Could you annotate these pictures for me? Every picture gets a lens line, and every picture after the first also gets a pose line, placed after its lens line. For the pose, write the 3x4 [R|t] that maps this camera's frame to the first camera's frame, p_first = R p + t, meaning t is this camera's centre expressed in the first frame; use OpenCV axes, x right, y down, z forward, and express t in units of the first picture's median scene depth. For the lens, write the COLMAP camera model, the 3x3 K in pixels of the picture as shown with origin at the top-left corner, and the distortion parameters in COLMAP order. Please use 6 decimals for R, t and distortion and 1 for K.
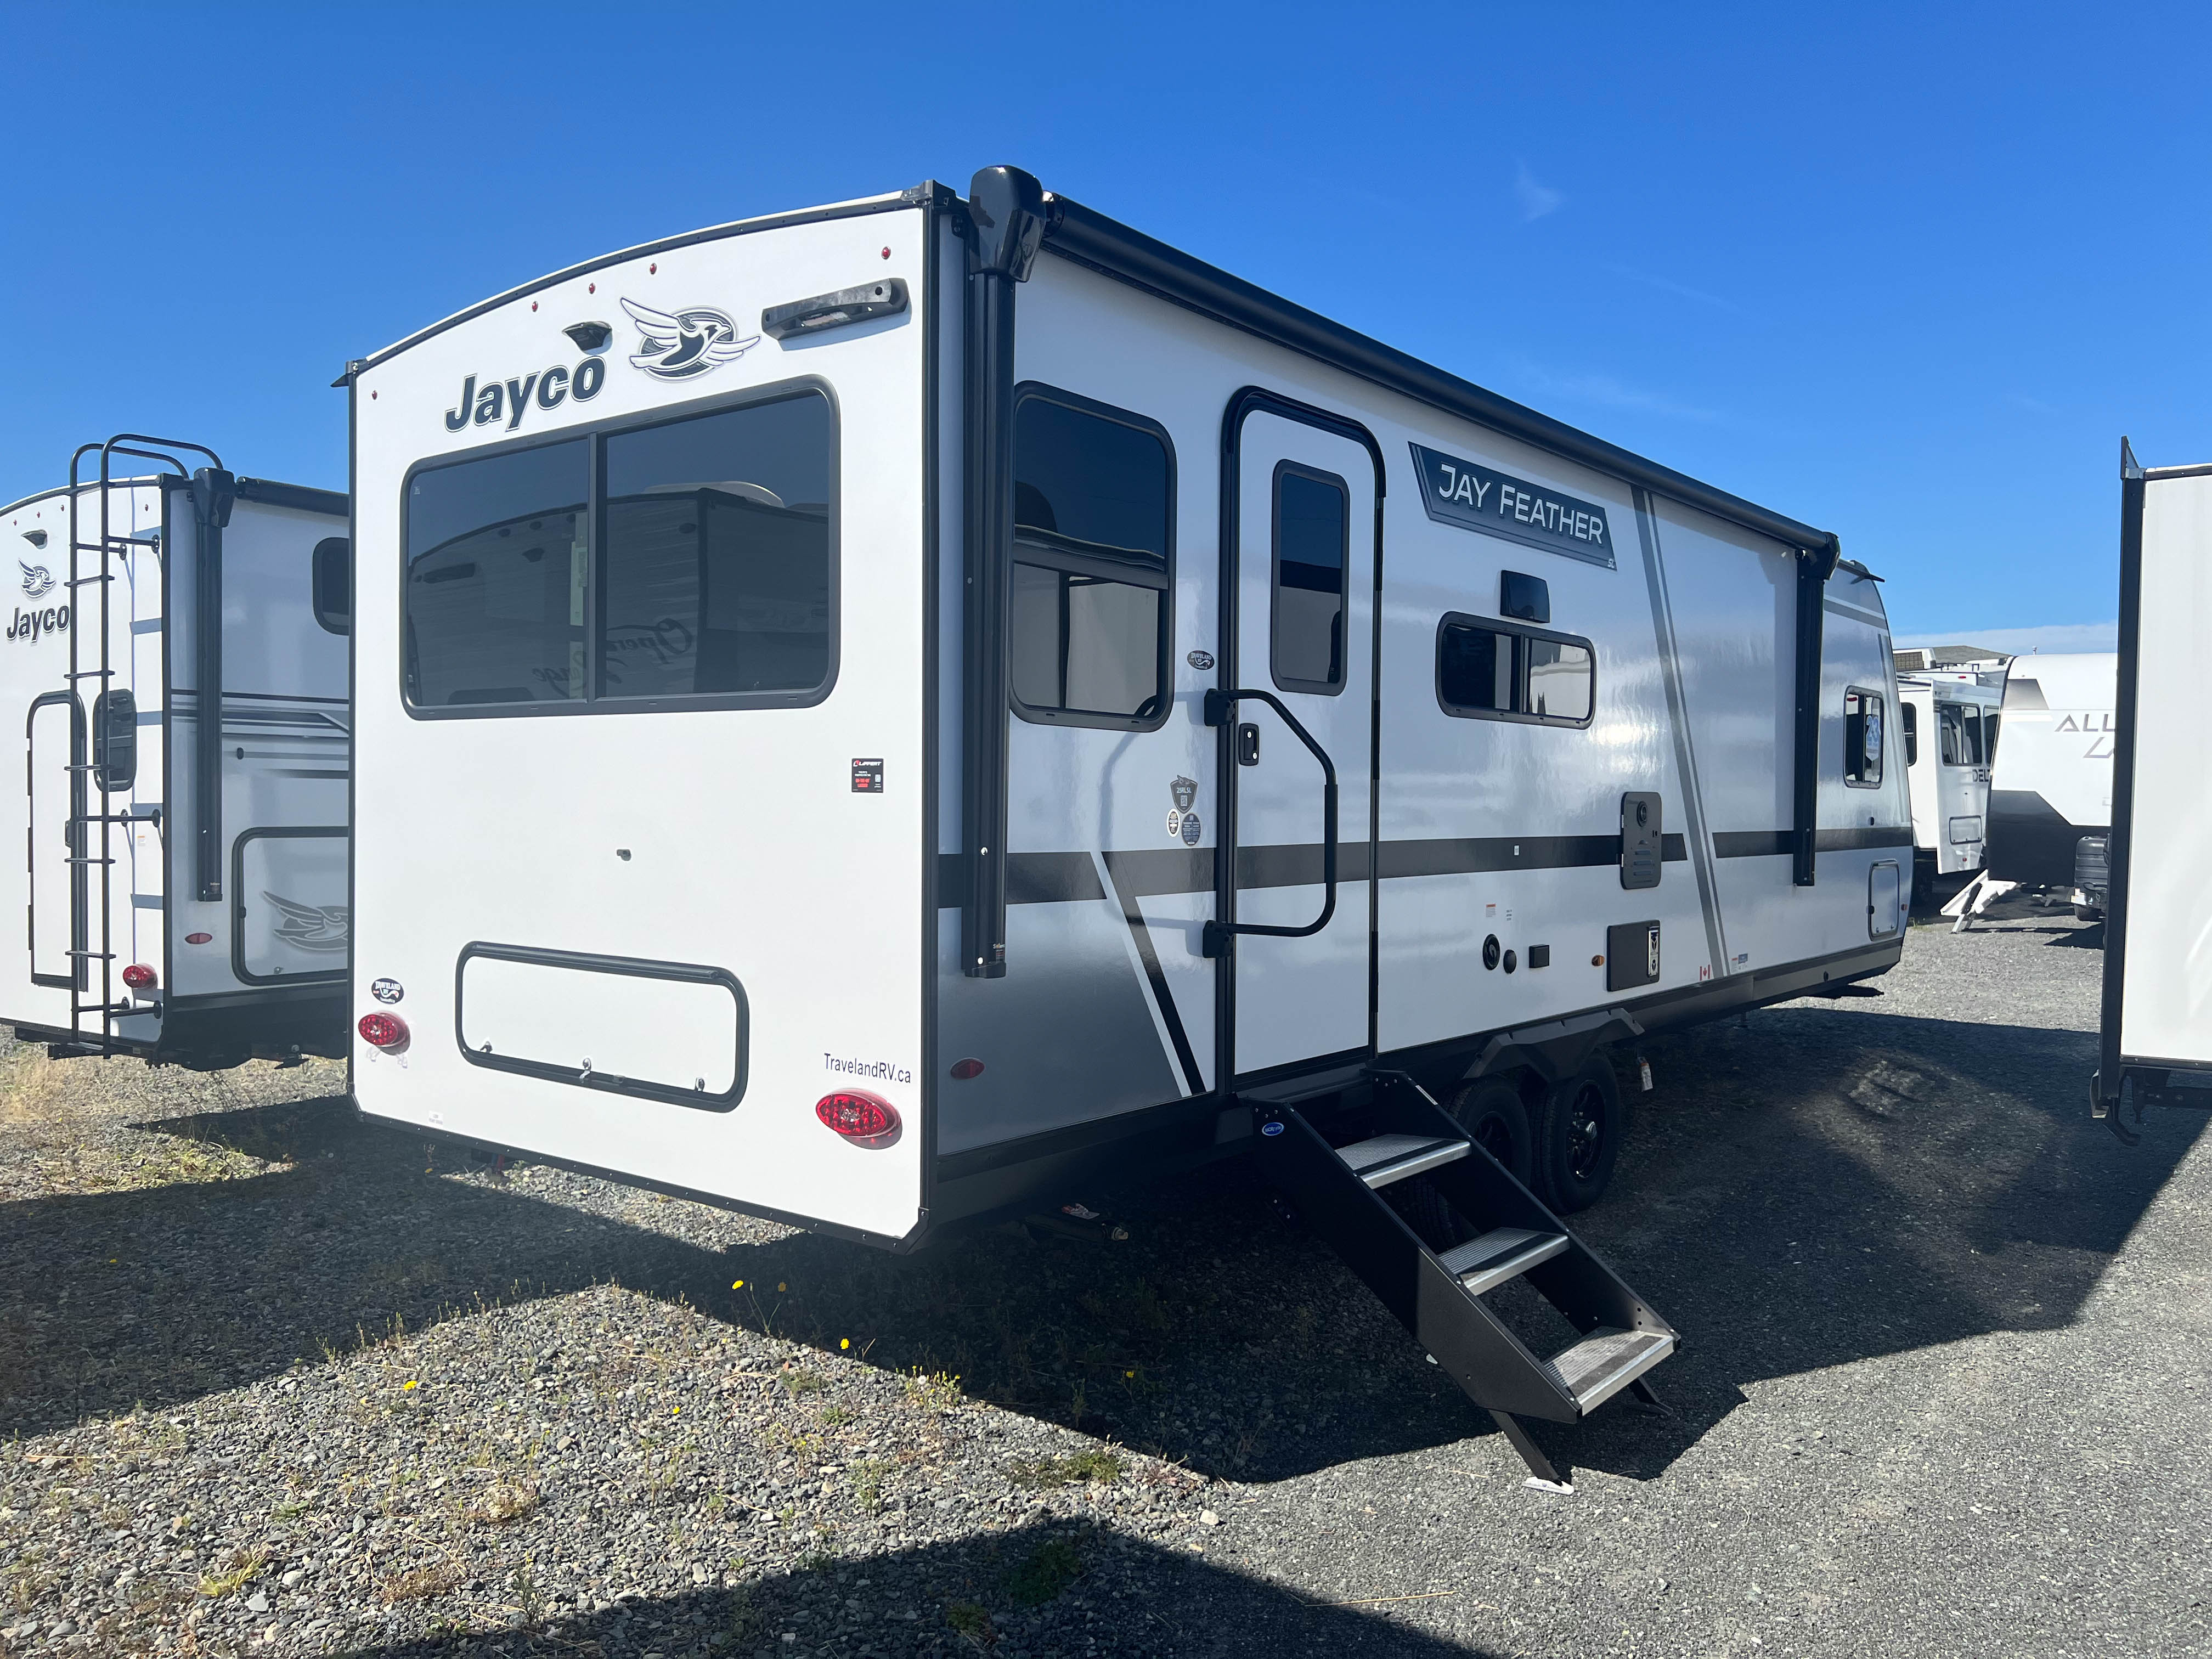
lens RADIAL K [[1668.8, 0, 1104.1], [0, 1668.8, 829.3], [0, 0, 1]] dist [0.055625, -0.065273]
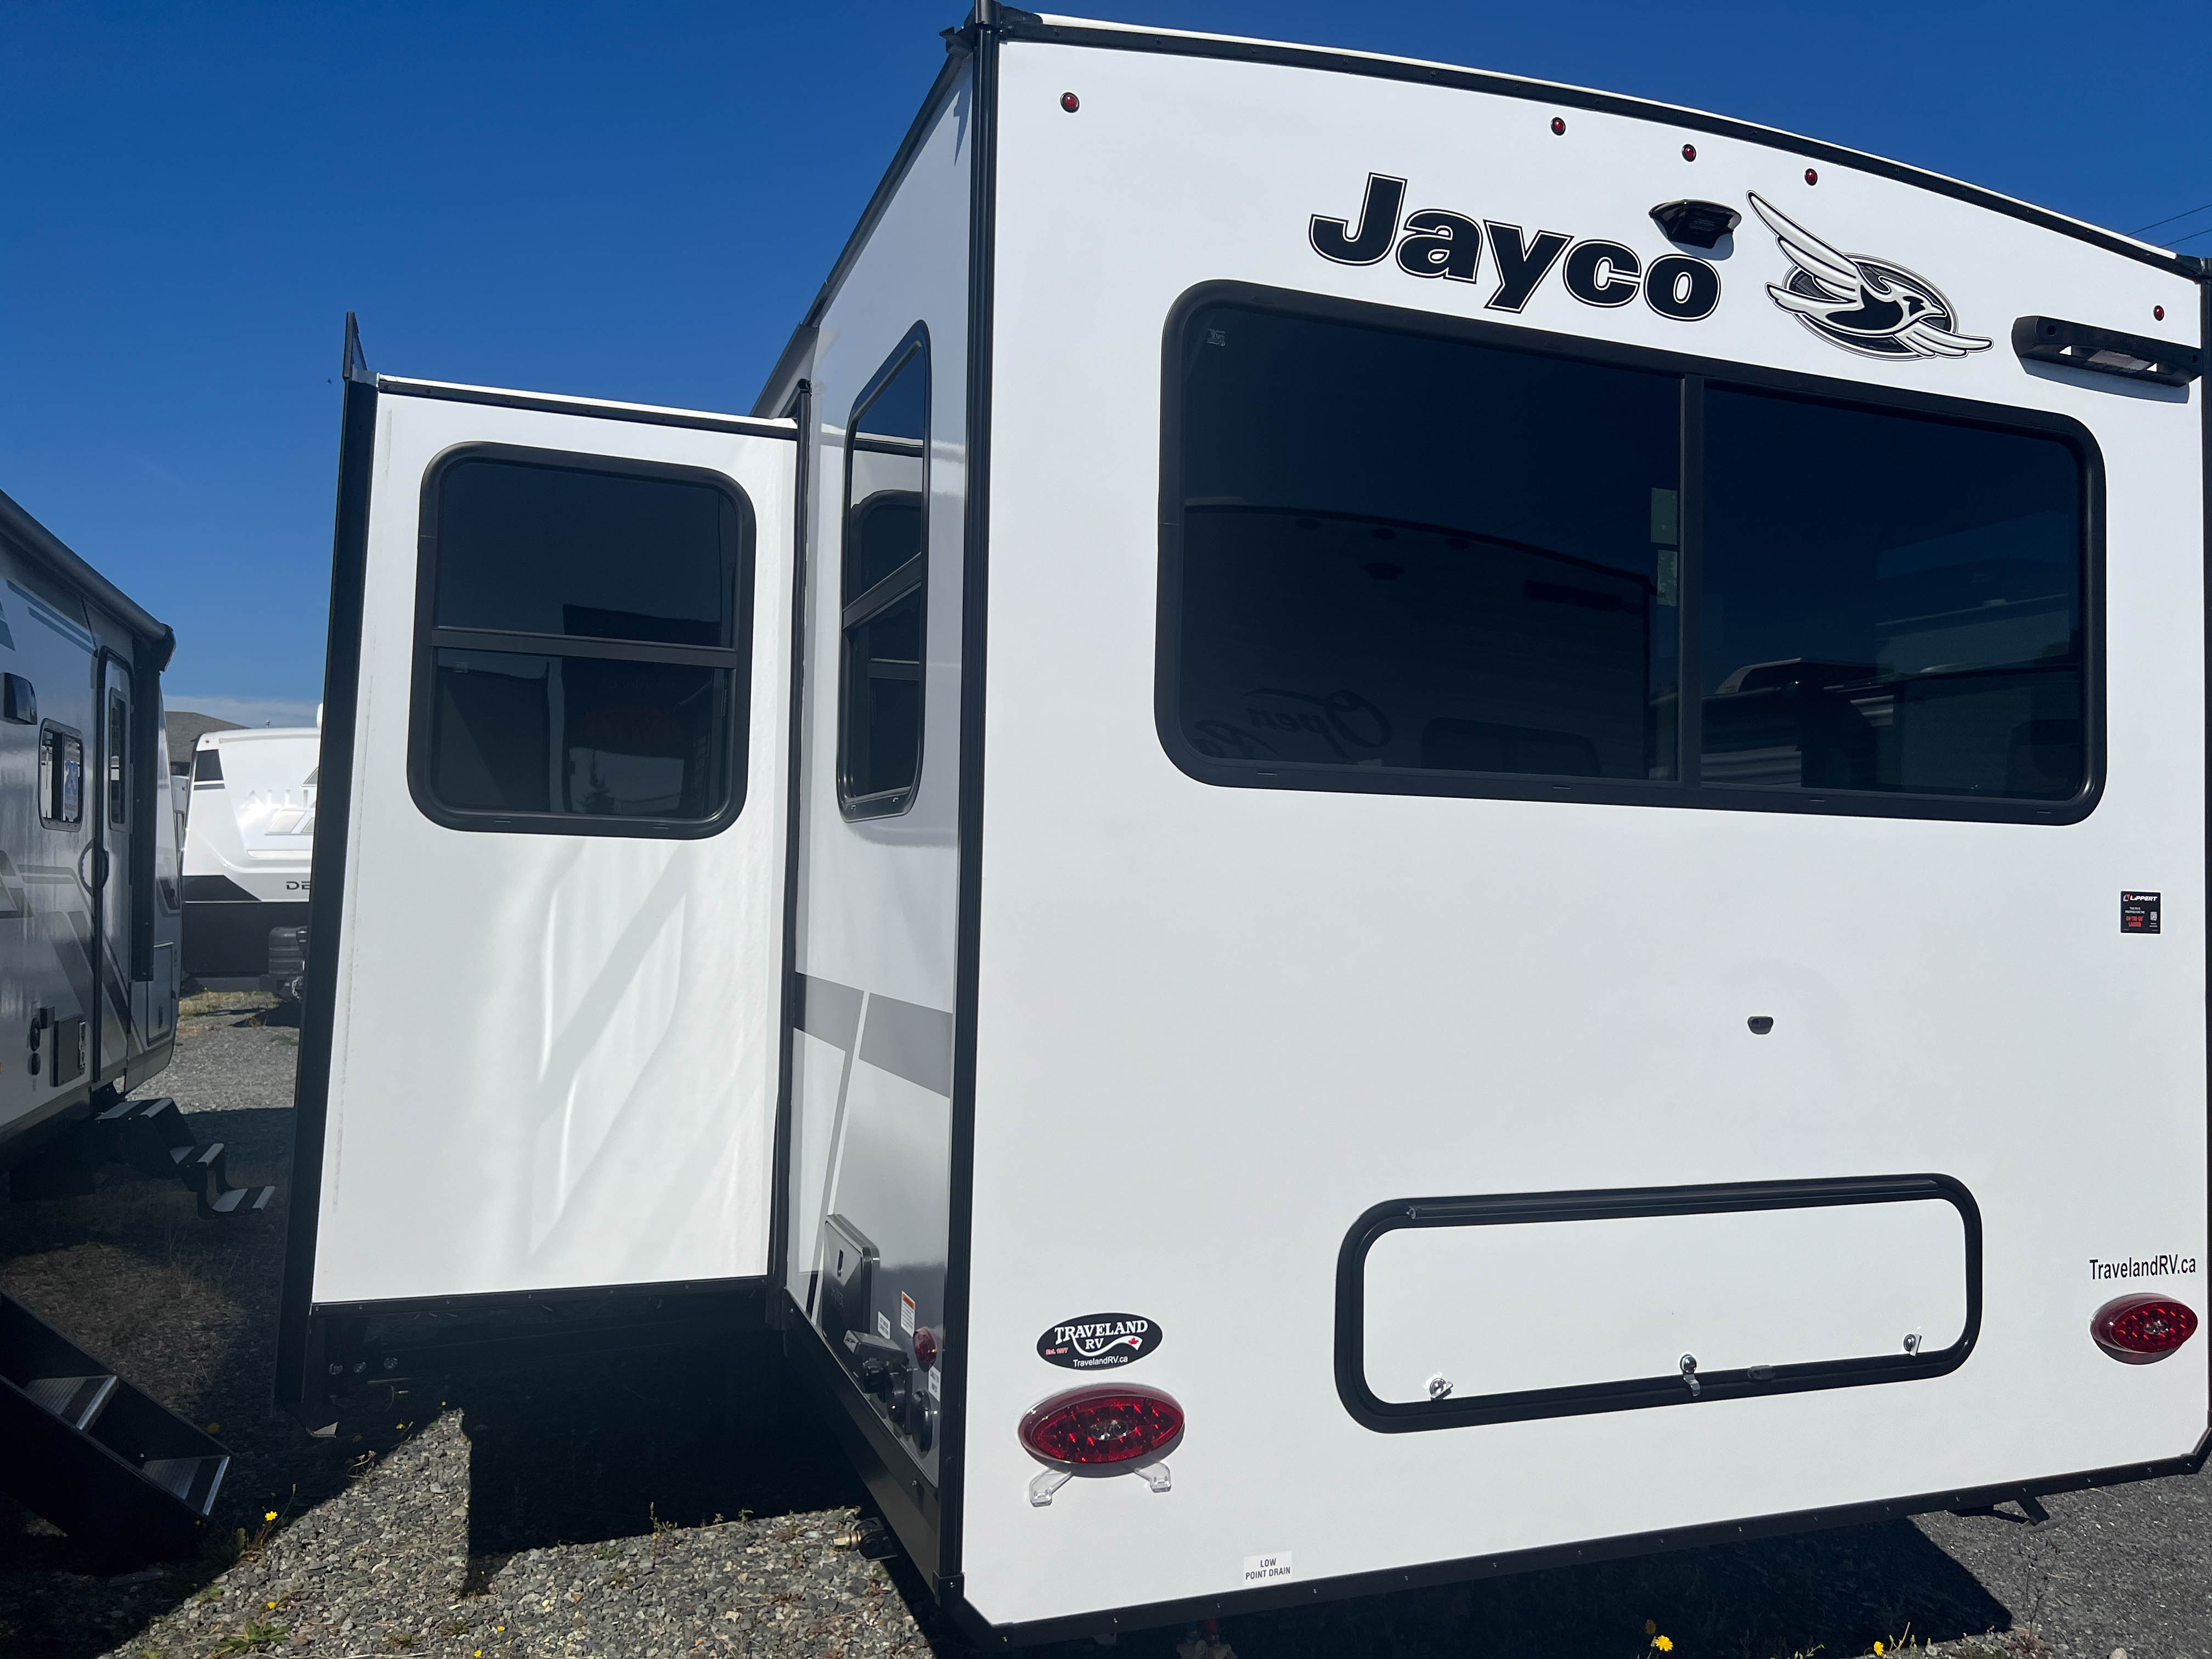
lens RADIAL K [[1668.8, 0, 1112.8], [0, 1668.8, 833.5], [0, 0, 1]] dist [0.055625, -0.065273]
pose [[0.505310, 0.035900, 0.862191, -0.971493], [0.002254, 0.999076, -0.042921, -0.031524], [-0.862935, 0.023632, 0.504762, 0.872453]]
